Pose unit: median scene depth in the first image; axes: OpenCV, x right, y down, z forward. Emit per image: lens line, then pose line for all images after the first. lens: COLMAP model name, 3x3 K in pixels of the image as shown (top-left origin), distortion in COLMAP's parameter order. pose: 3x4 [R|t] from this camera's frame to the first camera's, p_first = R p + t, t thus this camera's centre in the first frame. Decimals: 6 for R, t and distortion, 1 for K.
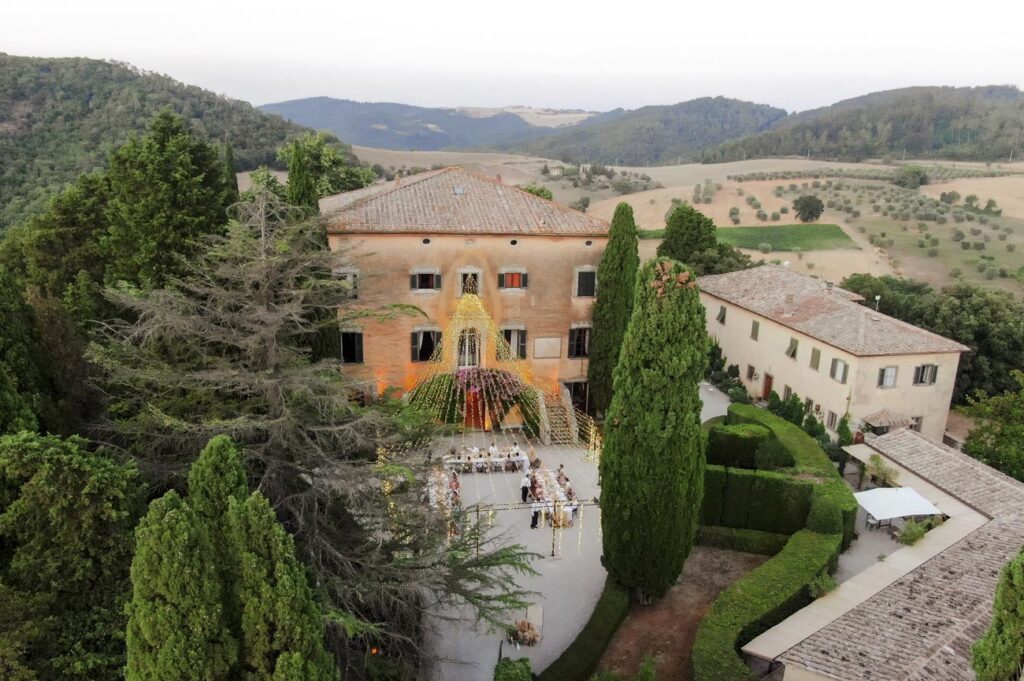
lens RADIAL K [[716.7, 0, 508.3], [0, 716.7, 339.1], [0, 0, 1]] dist [-0.040291, 0.023362]
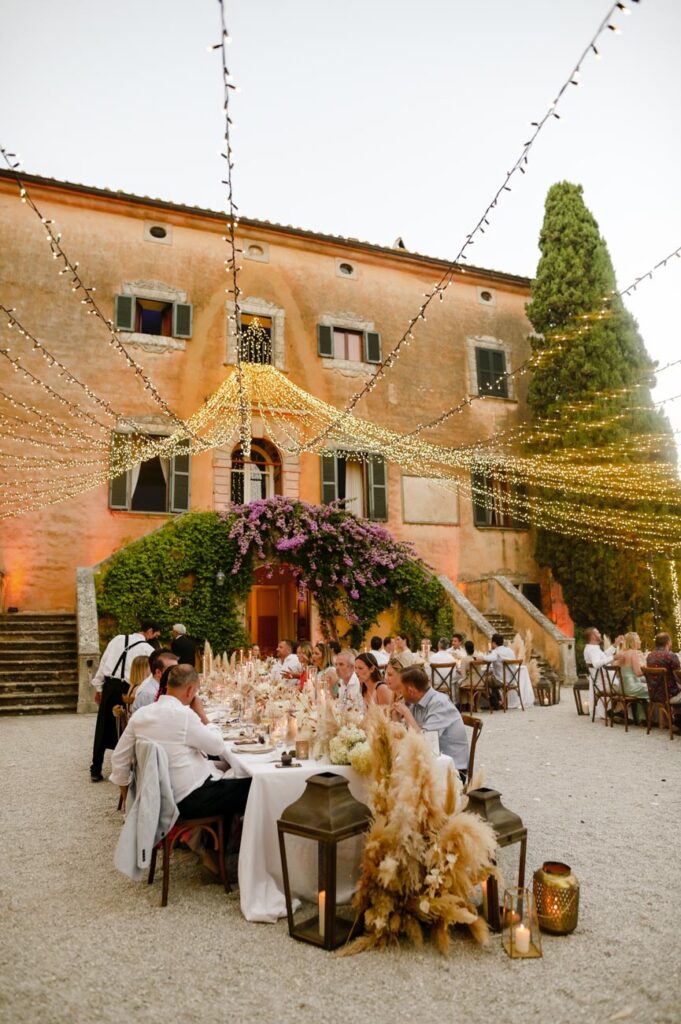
lens RADIAL K [[716.7, 0, 344.4], [0, 716.7, 507.1], [0, 0, 1]] dist [-0.040291, 0.023362]
pose [[0.978026, -0.011938, 0.208143, -0.092484], [0.100715, 0.901193, -0.421555, 0.203760], [-0.182545, 0.433255, 0.882592, 0.646727]]
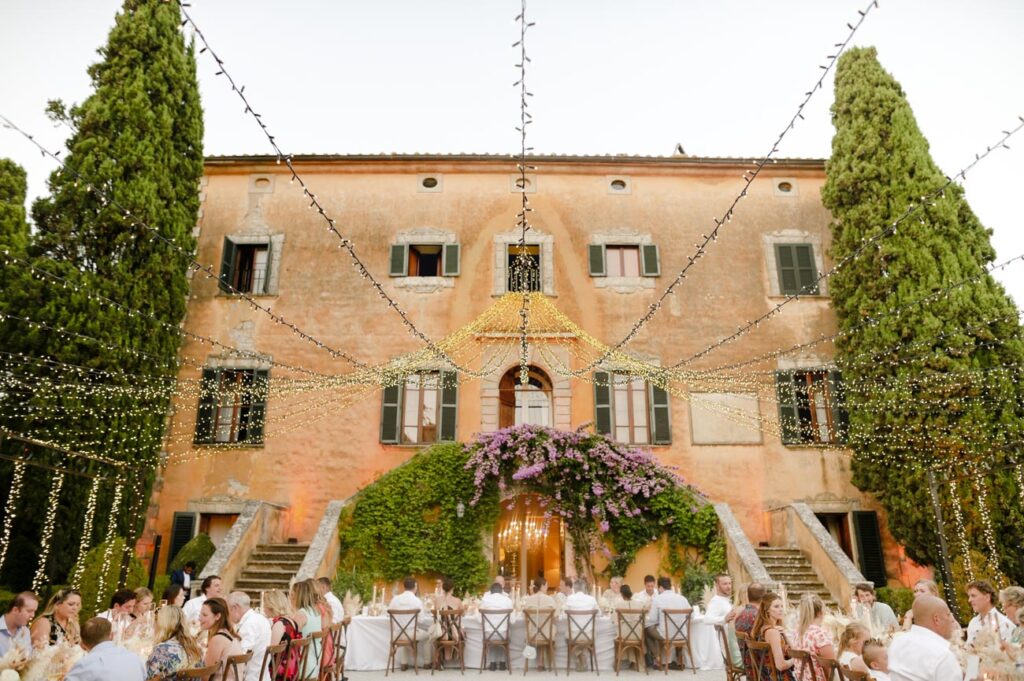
lens RADIAL K [[716.7, 0, 508.7], [0, 716.7, 341.2], [0, 0, 1]] dist [-0.040291, 0.023362]
pose [[0.982909, -0.080995, -0.165318, 0.006290], [-0.023321, 0.835994, -0.548243, 0.202659], [0.182610, 0.542728, 0.819817, 0.657347]]
